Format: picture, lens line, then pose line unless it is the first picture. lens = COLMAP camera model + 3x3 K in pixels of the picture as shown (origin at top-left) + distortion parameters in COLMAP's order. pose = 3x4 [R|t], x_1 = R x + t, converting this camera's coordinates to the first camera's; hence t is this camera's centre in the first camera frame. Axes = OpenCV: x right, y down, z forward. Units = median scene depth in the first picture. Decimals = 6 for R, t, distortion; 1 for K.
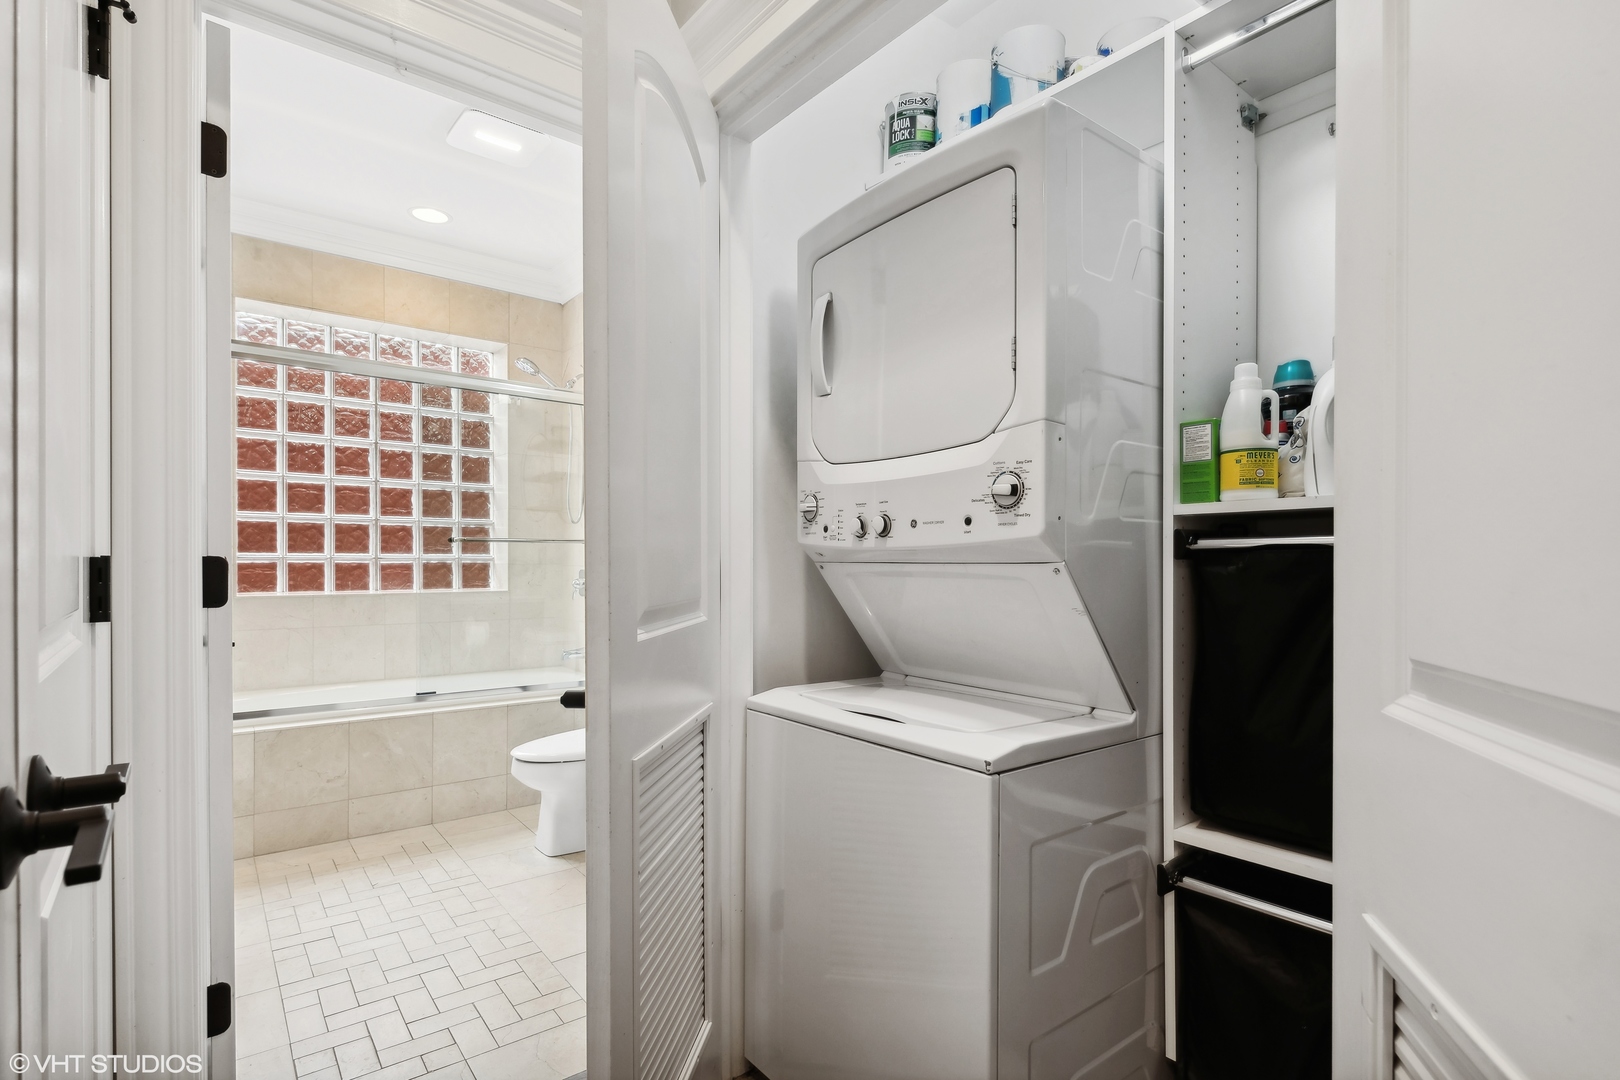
lens RADIAL K [[785.4, 0, 810.3], [0, 785.4, 566.6], [0, 0, 1]] dist [0.001089, 0.000273]
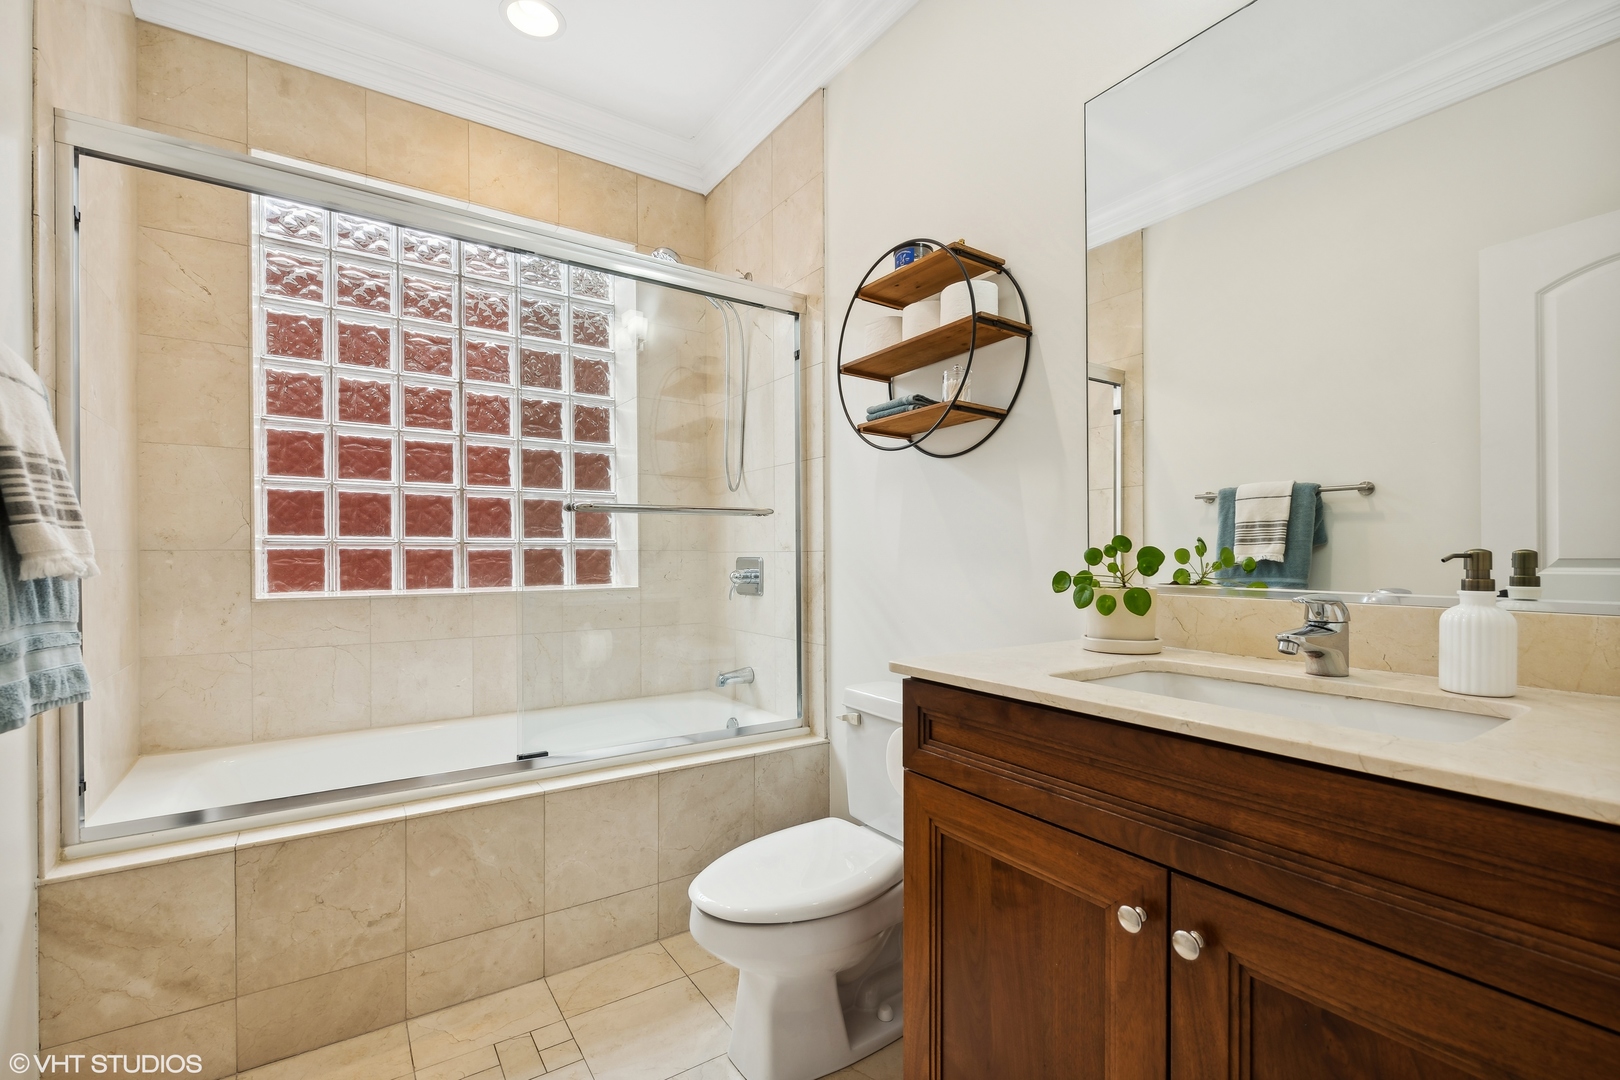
lens RADIAL K [[727.2, 0, 812.0], [0, 727.2, 561.0], [0, 0, 1]] dist [0.000024, -0.000249]
pose [[0.996956, -0.006892, -0.077662, -0.182605], [0.006938, 0.999976, 0.000331, 0.007566], [0.077658, -0.000869, 0.996980, 0.363599]]
